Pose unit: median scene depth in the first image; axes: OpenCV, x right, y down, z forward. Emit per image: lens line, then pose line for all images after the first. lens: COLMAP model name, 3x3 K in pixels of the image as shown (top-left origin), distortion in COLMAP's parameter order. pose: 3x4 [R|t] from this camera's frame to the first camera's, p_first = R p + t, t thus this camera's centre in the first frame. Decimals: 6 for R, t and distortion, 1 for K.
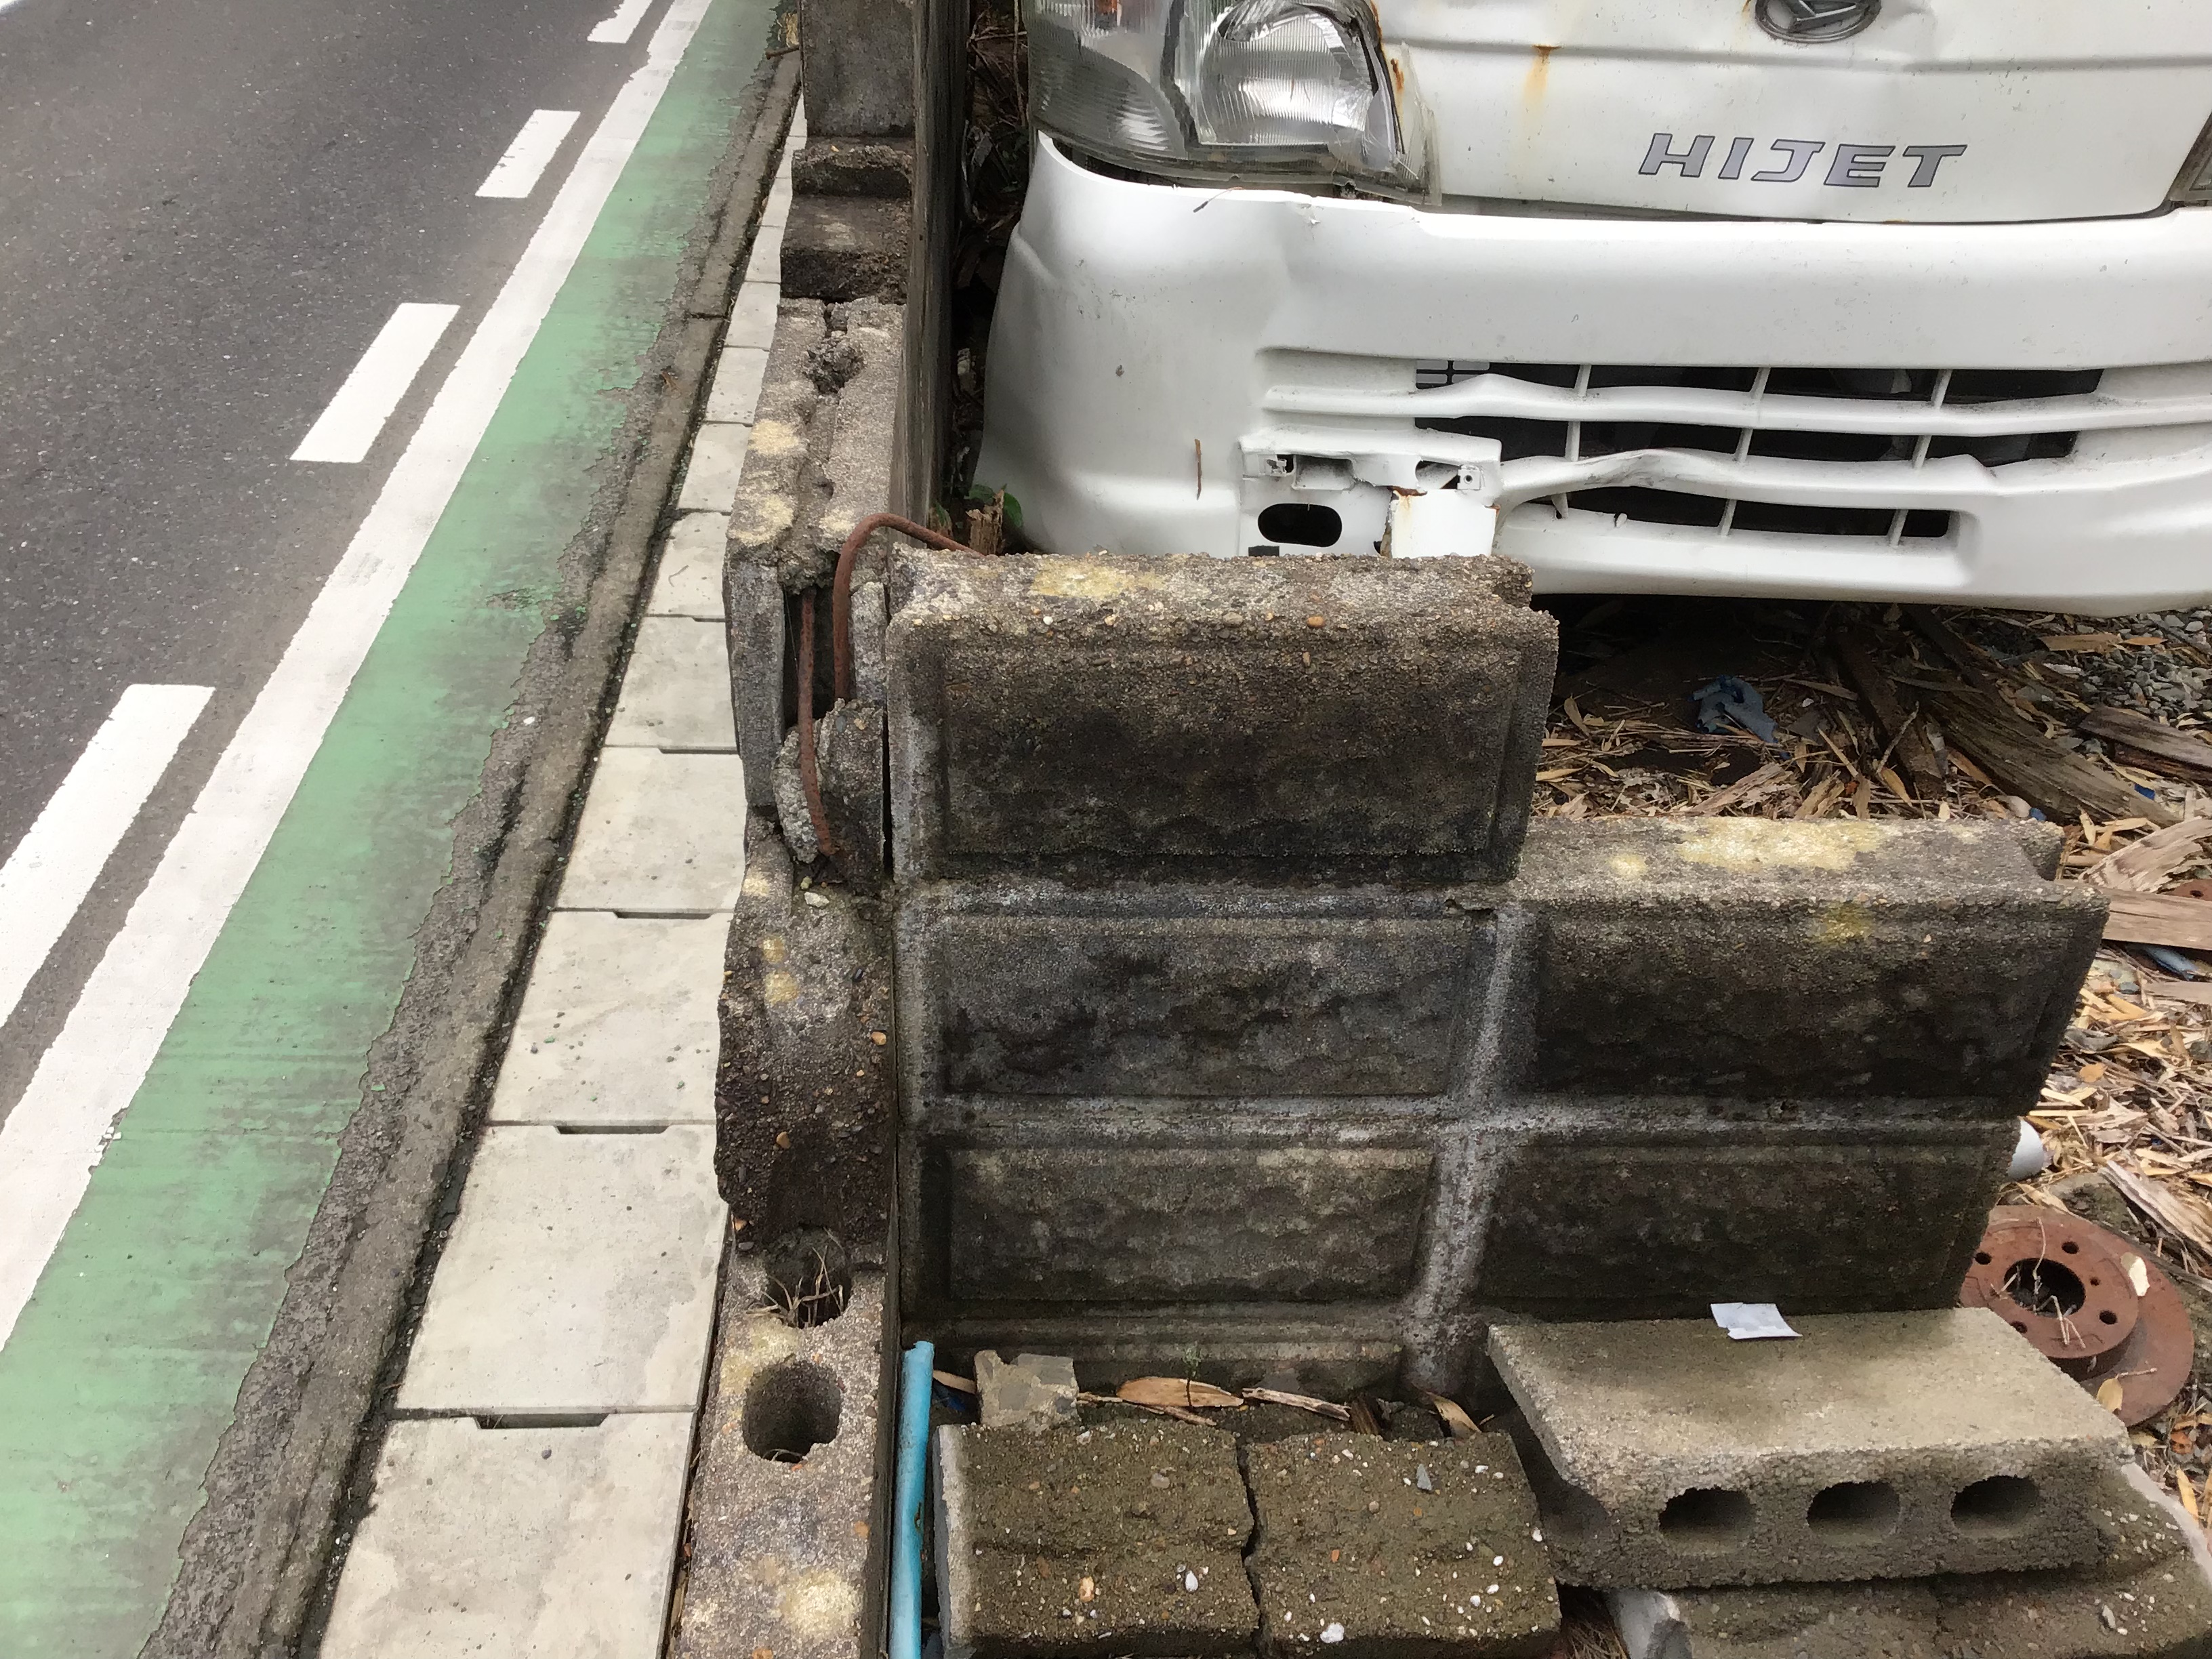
lens RADIAL K [[1990.1, 0, 1109.7], [0, 1990.1, 835.6], [0, 0, 1]] dist [0.055498, -0.077478]
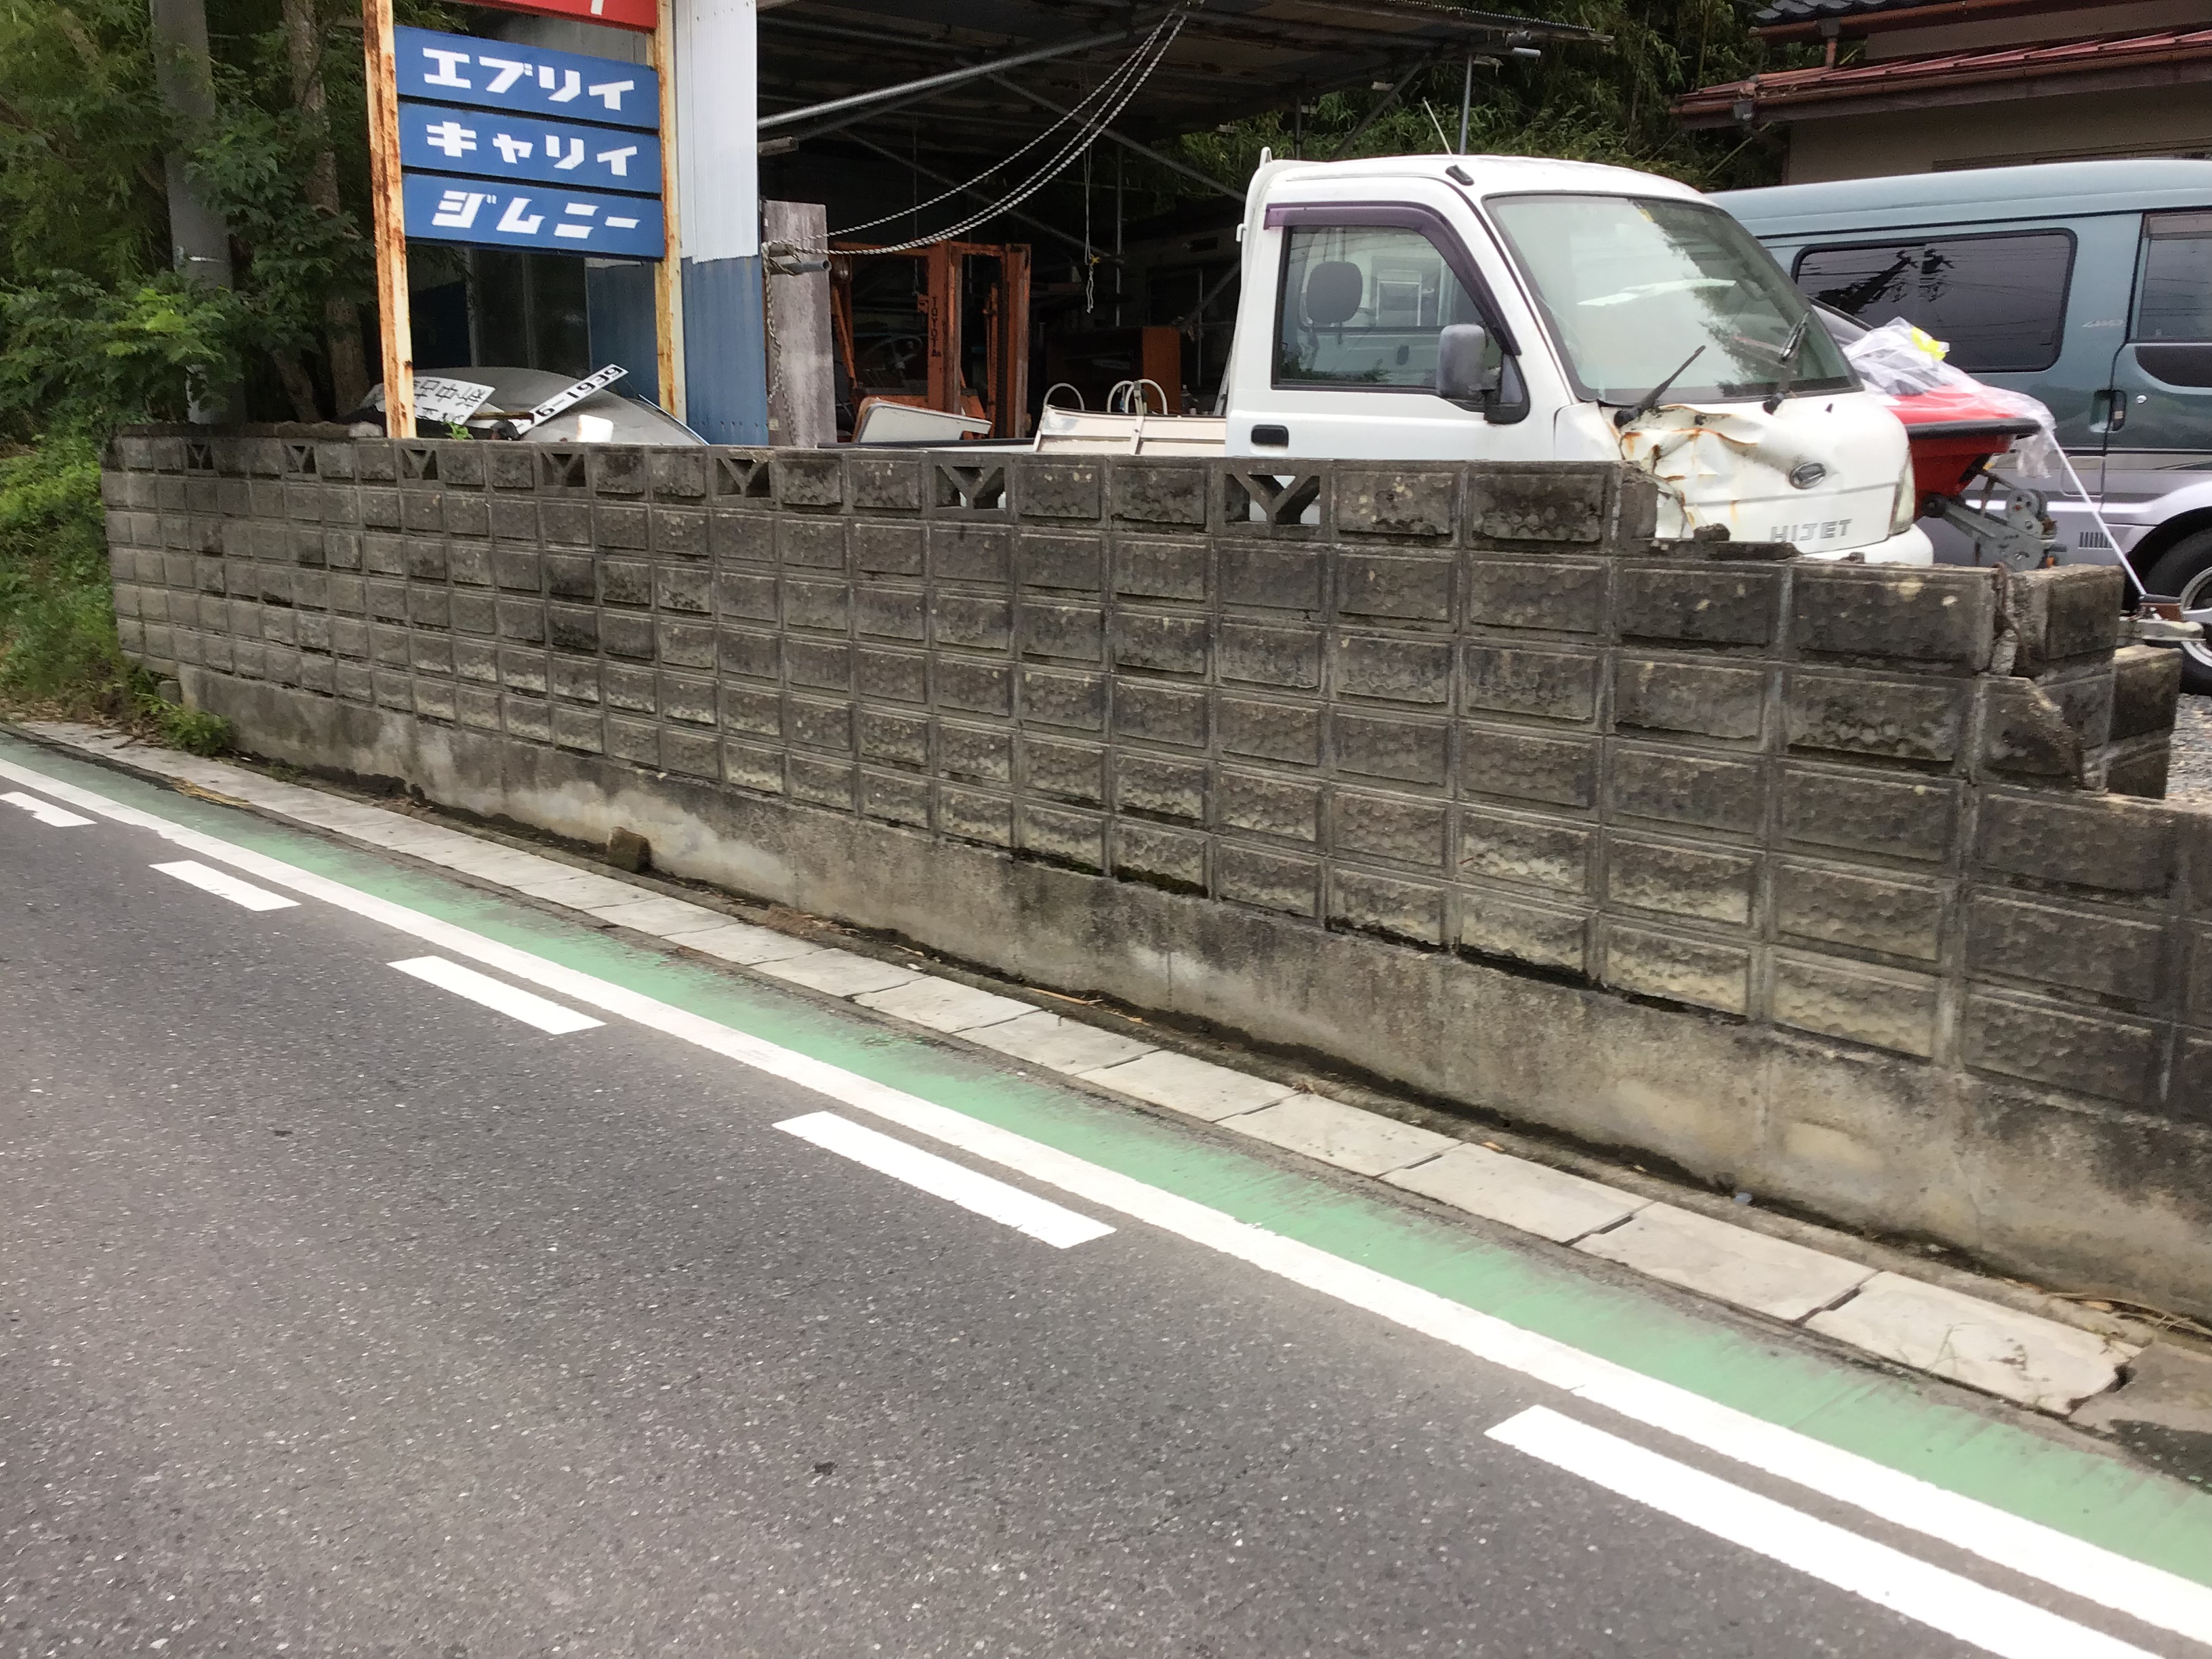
lens RADIAL K [[1990.1, 0, 1105.5], [0, 1990.1, 850.2], [0, 0, 1]] dist [0.055498, -0.077478]
pose [[0.760534, -0.172284, 0.626024, -1.004598], [0.386835, 0.894590, -0.223757, 0.126942], [-0.521485, 0.412343, 0.747012, -0.140202]]
